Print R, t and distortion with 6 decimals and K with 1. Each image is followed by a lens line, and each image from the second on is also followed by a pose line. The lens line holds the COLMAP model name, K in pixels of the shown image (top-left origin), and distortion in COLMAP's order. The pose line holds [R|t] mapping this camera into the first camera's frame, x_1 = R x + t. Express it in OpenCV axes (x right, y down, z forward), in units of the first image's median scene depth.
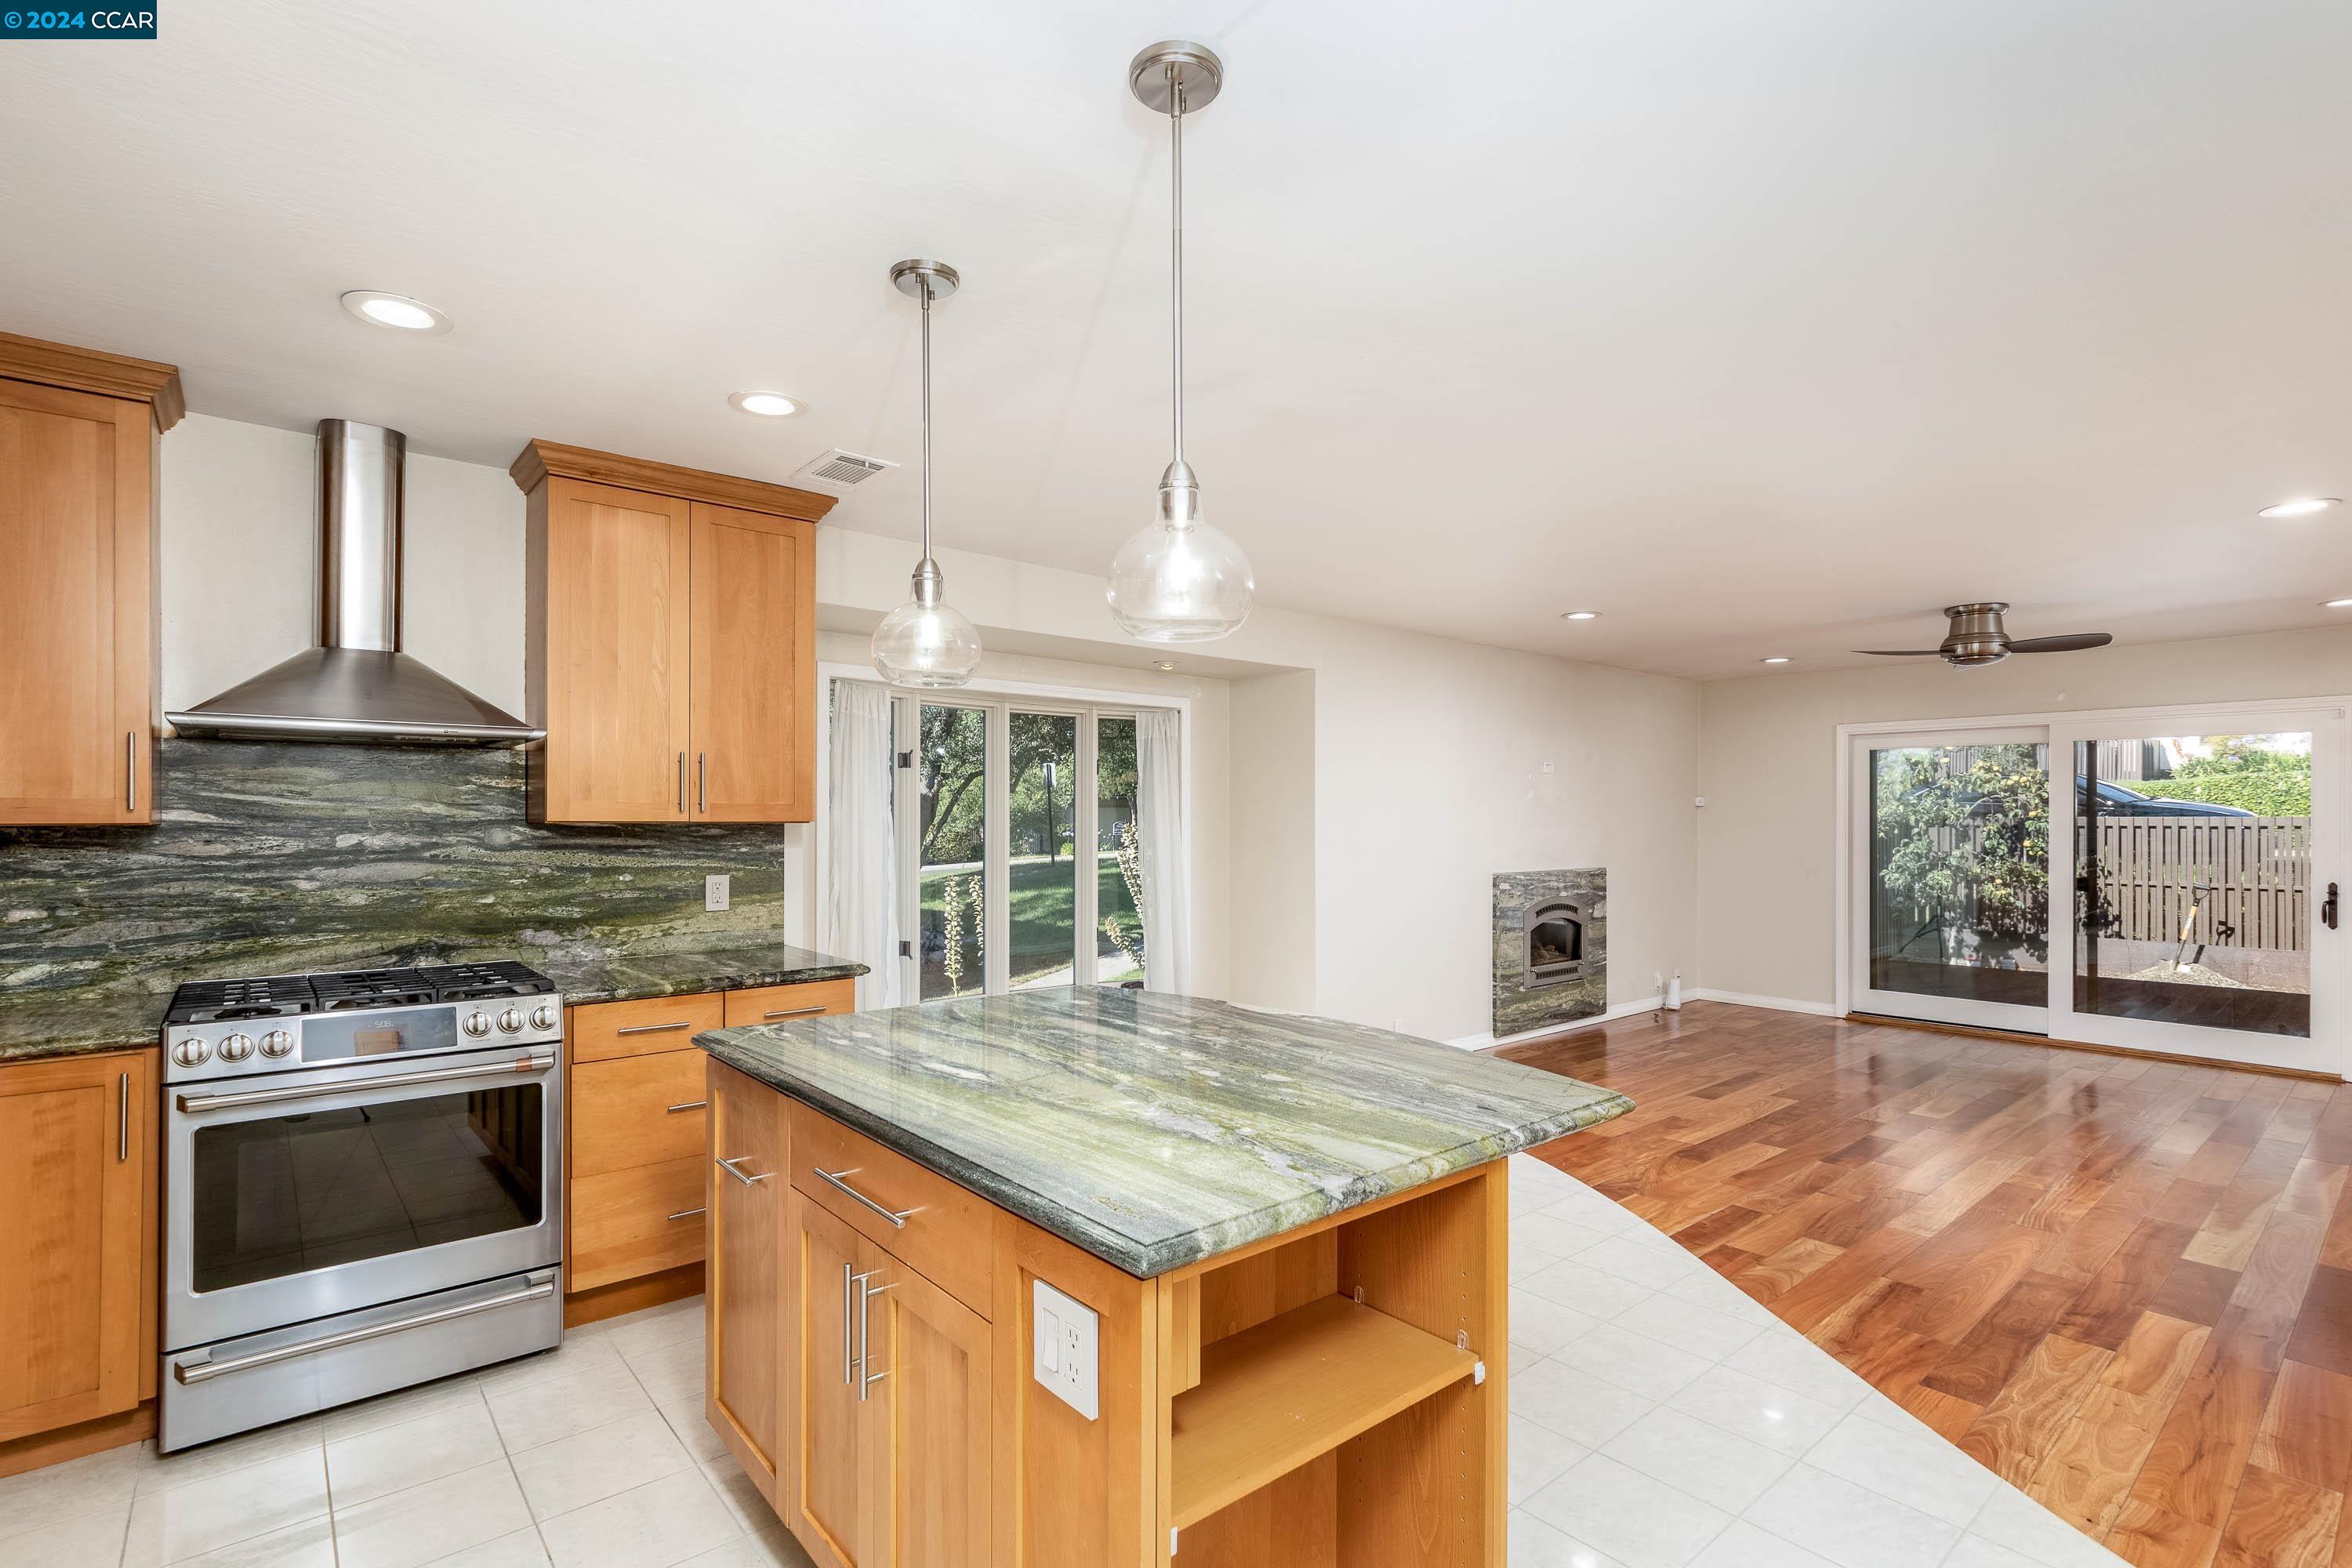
lens RADIAL K [[1086.5, 0, 1184.9], [0, 1086.5, 795.1], [0, 0, 1]] dist [-0.000608, 0.000453]
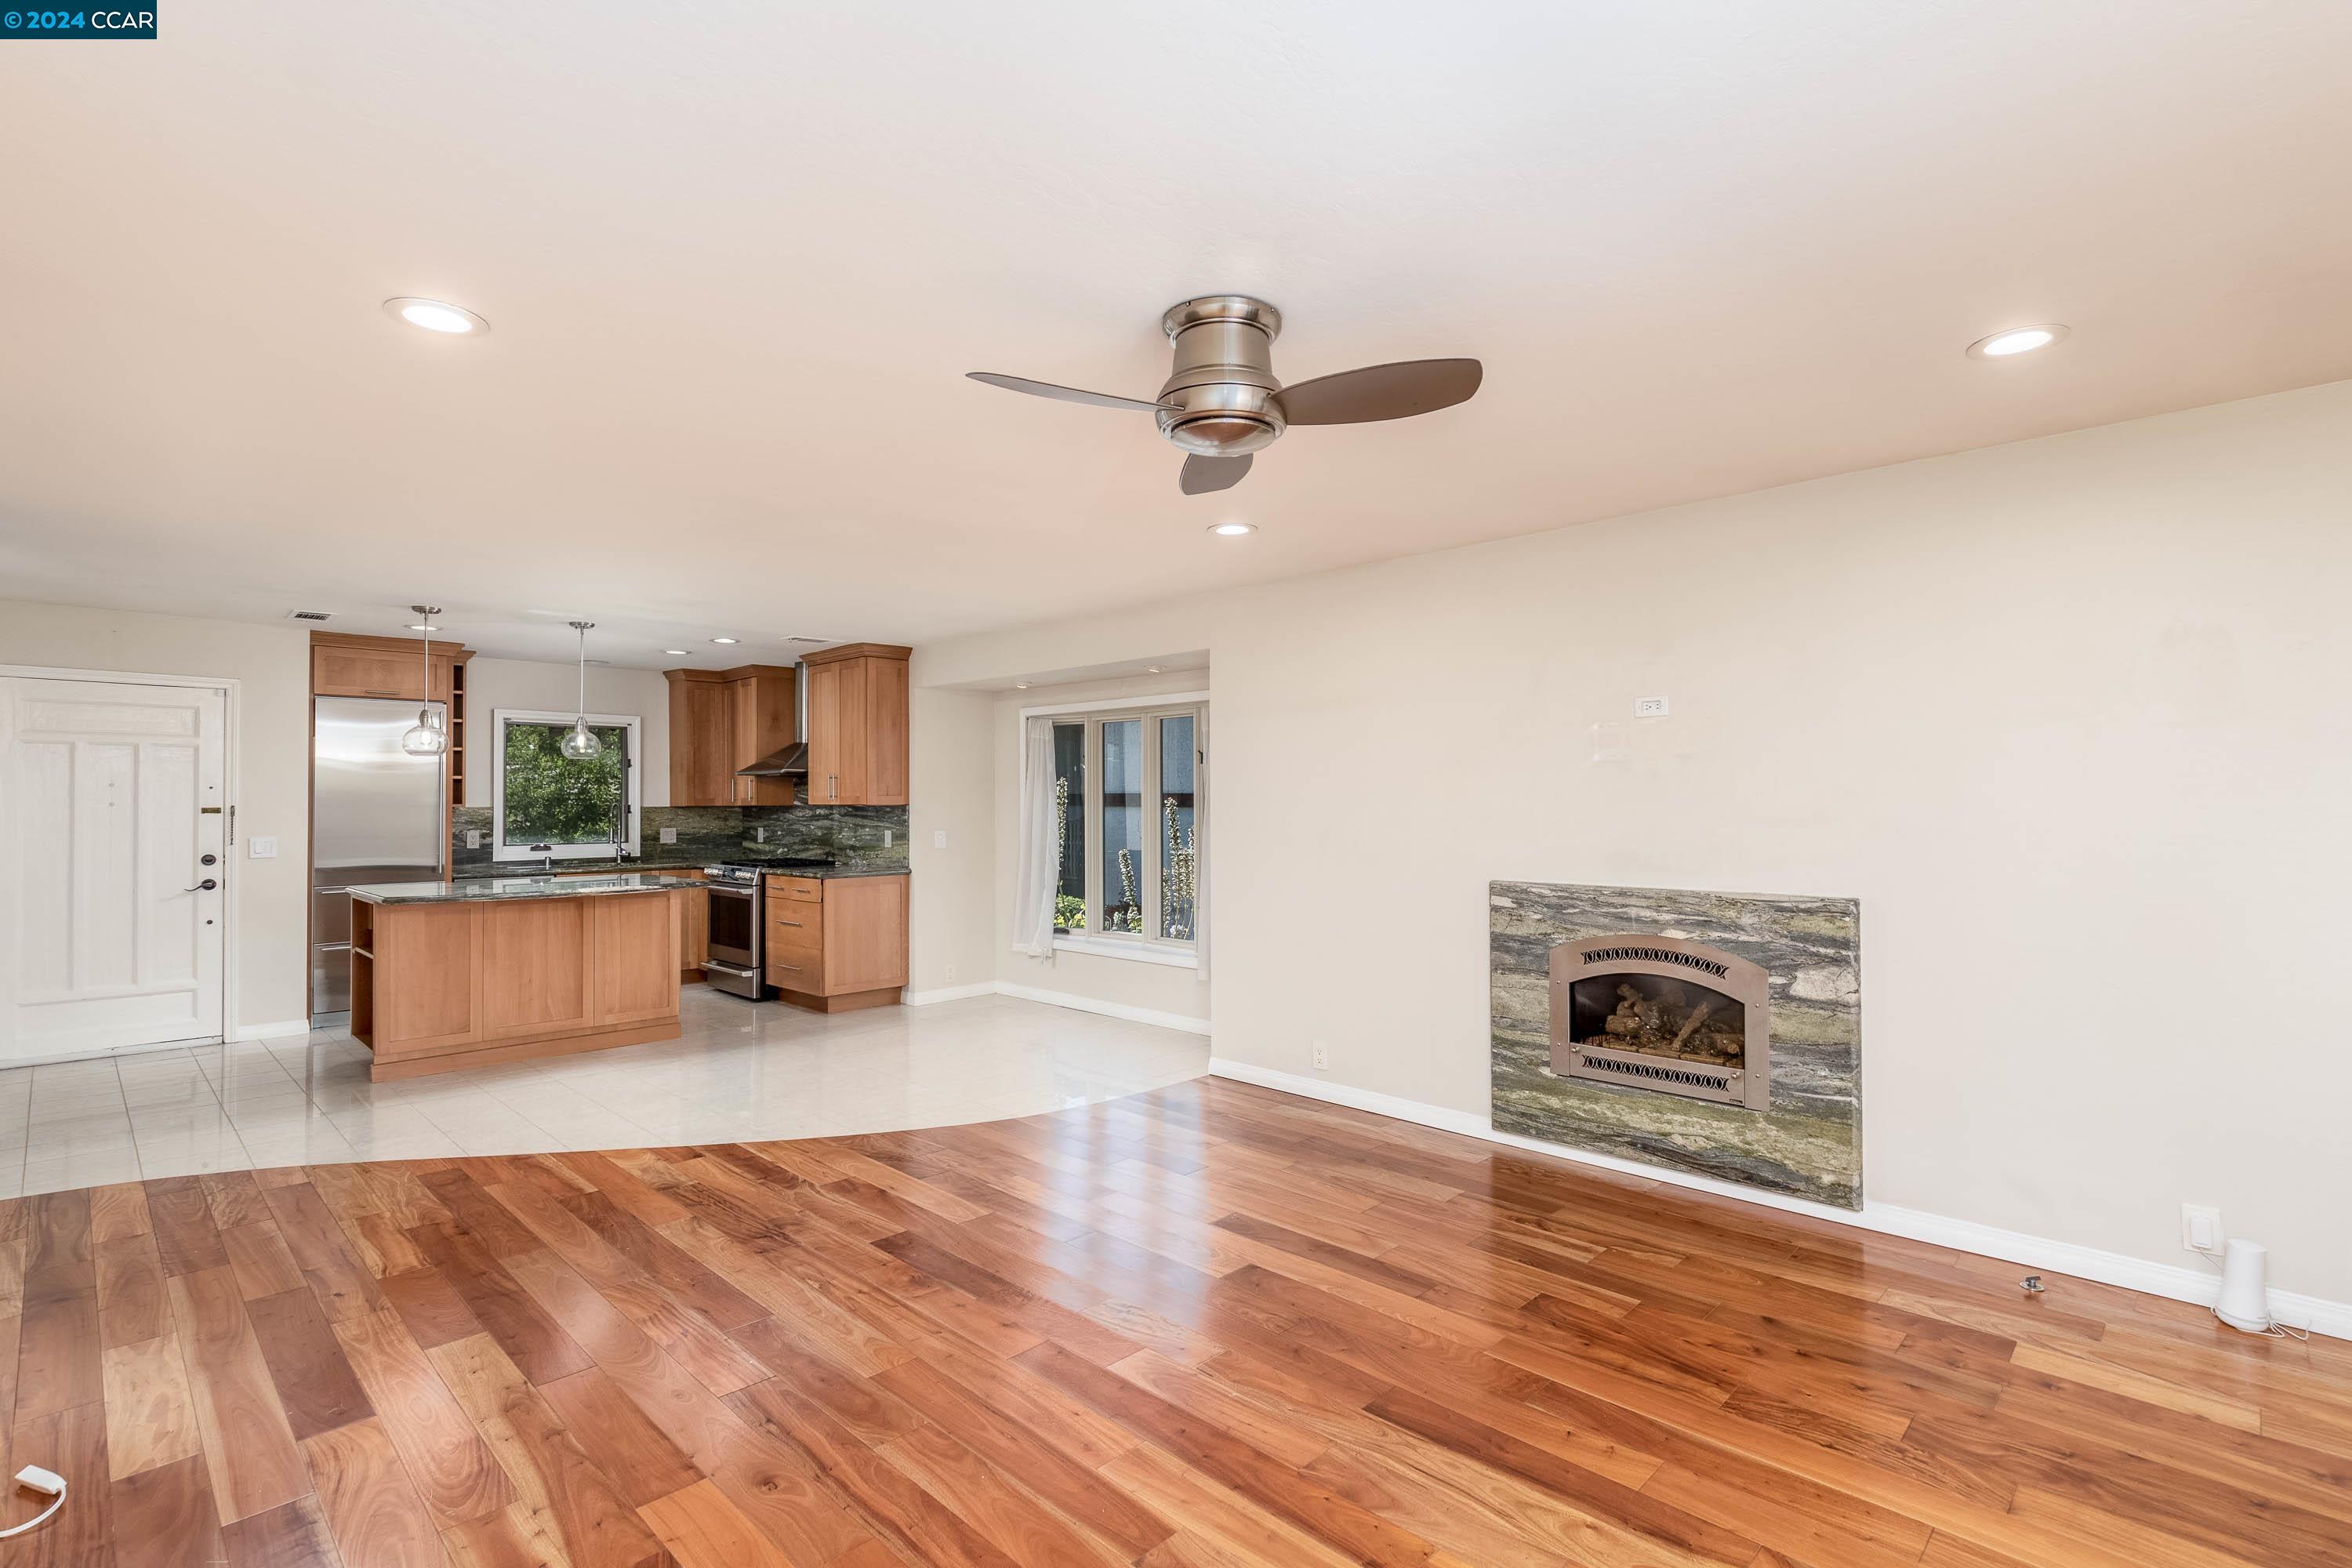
lens RADIAL K [[1086.5, 0, 1184.9], [0, 1086.5, 795.1], [0, 0, 1]] dist [-0.000608, 0.000453]
pose [[0.104897, -0.010606, -0.994427, 1.010014], [0.024317, 0.999672, -0.008096, 0.022785], [0.994186, -0.023332, 0.105120, 0.815150]]
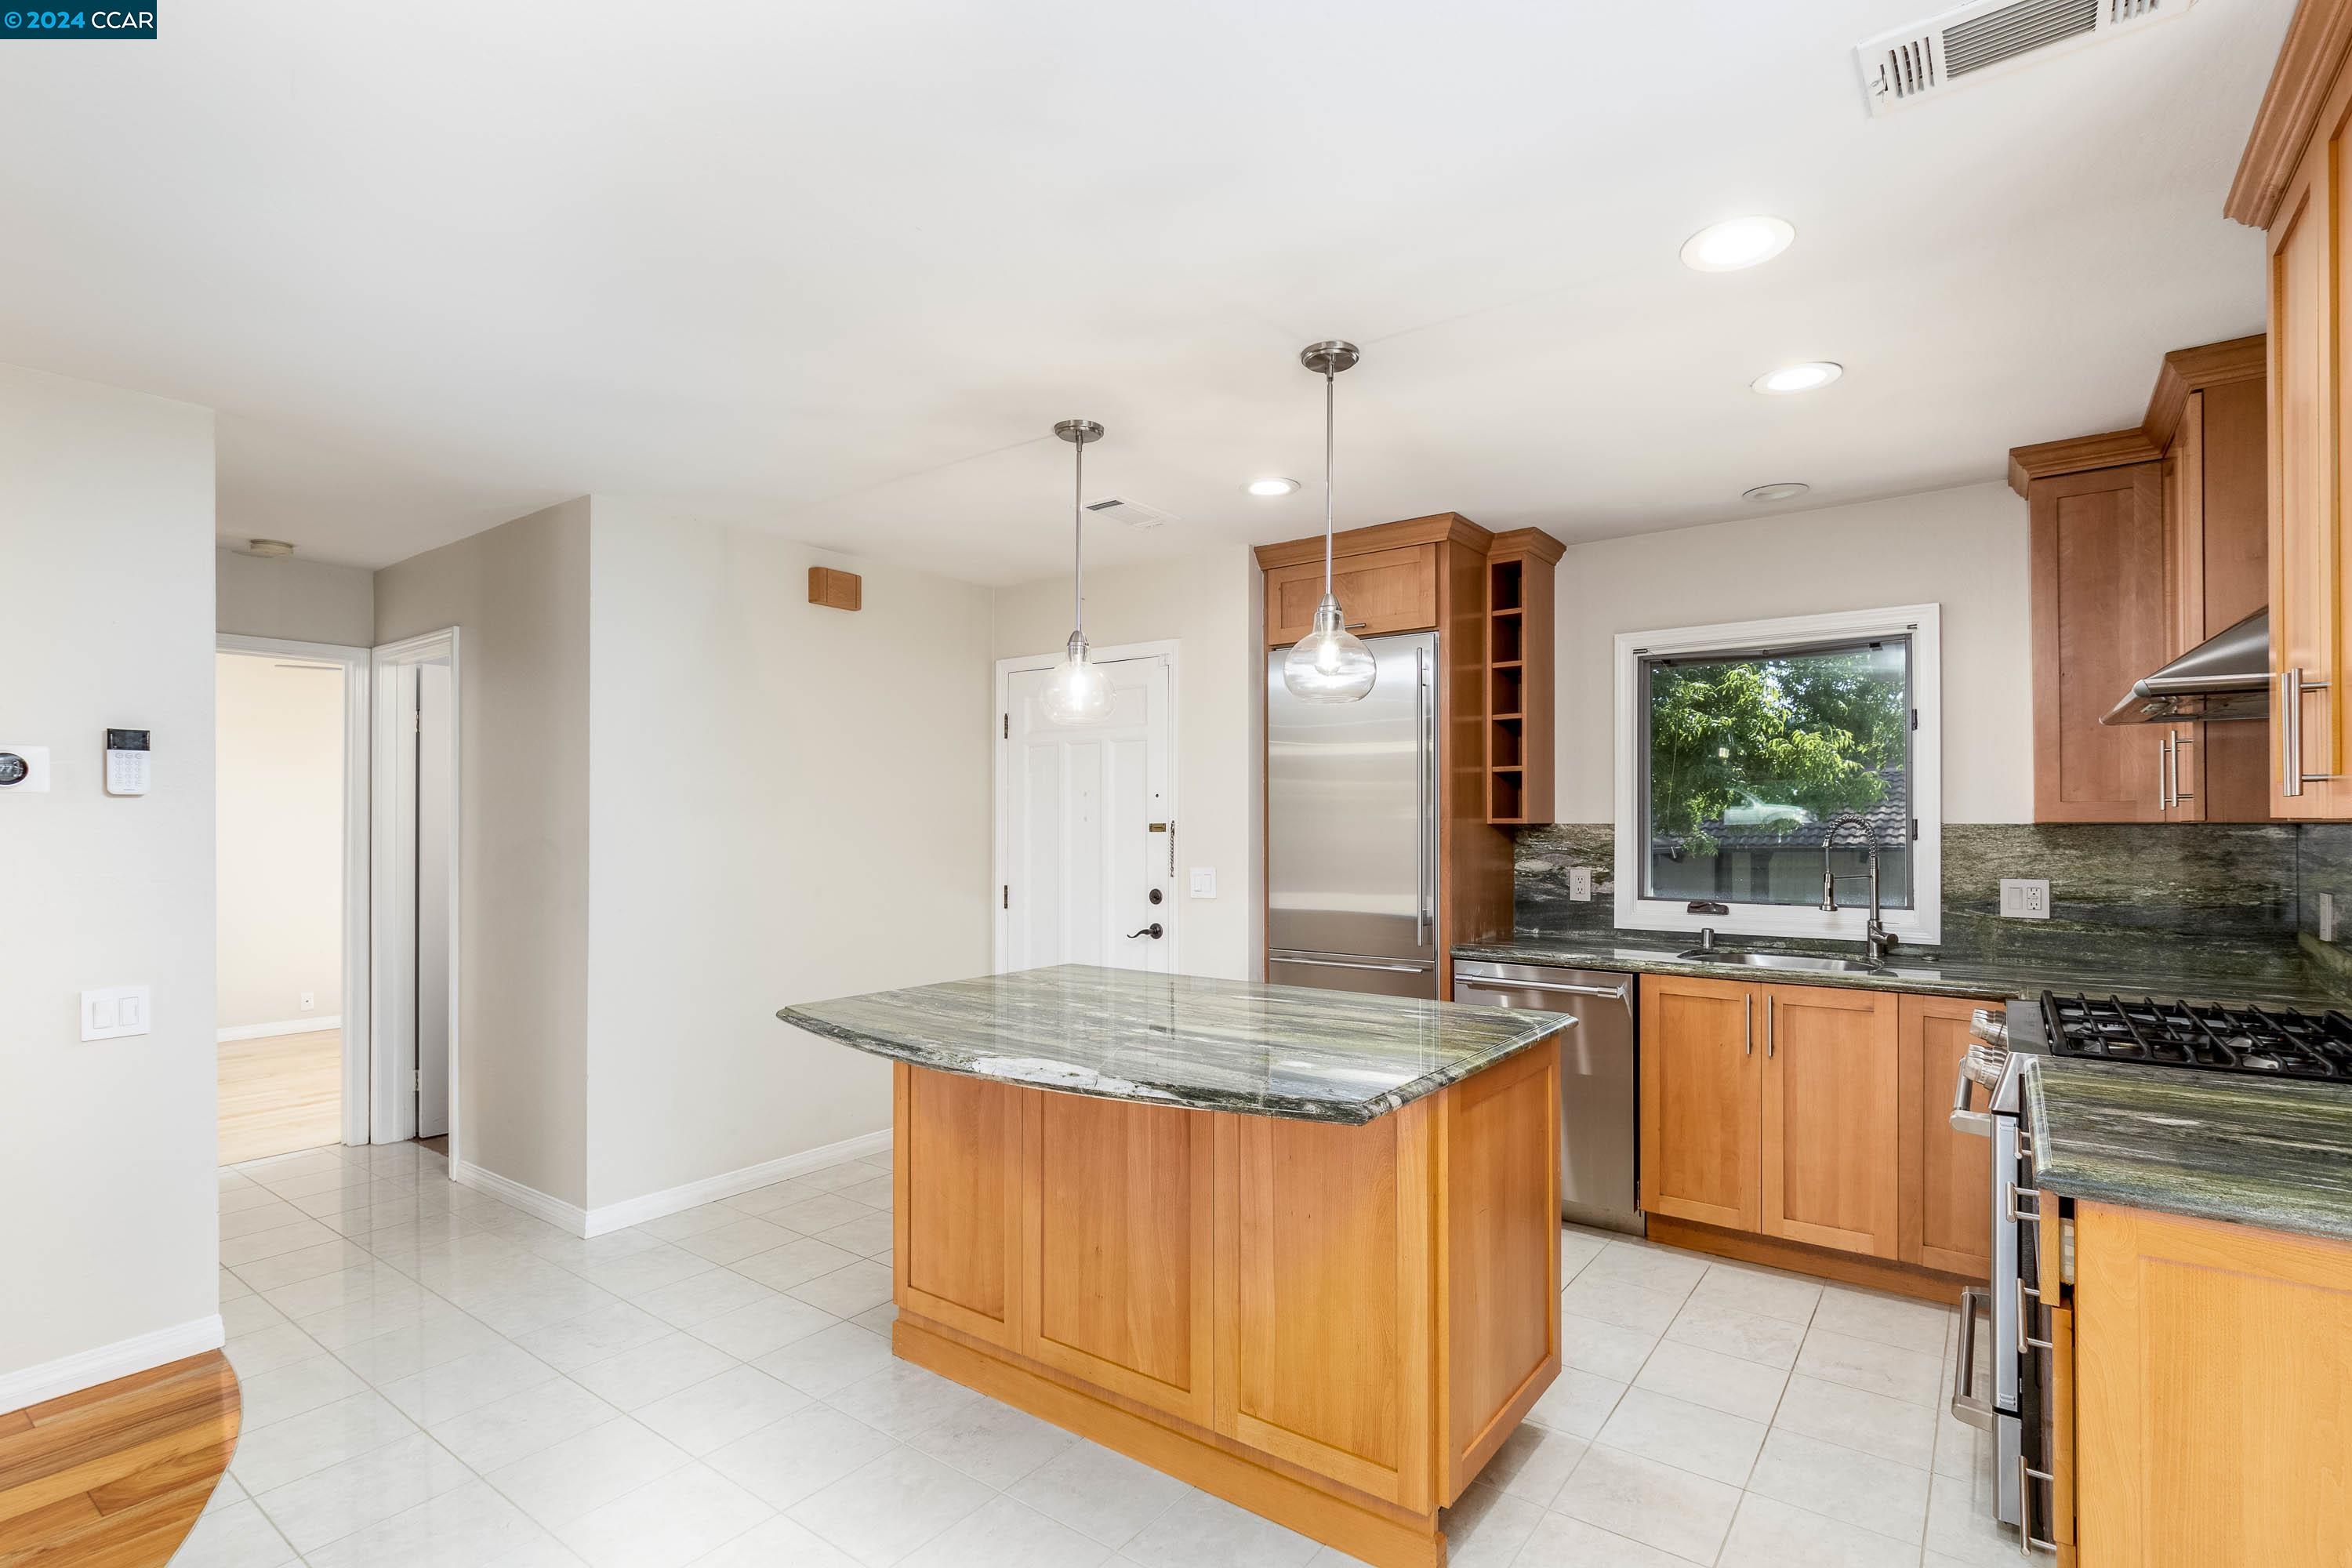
lens RADIAL K [[1102.3, 0, 1181.1], [0, 1102.3, 818.1], [0, 0, 1]] dist [-0.000077, -0.000177]
pose [[-0.974183, -0.000916, -0.225760, 0.064375], [0.004657, 0.999697, -0.024150, 0.018507], [0.225713, -0.024578, -0.973884, 0.737230]]
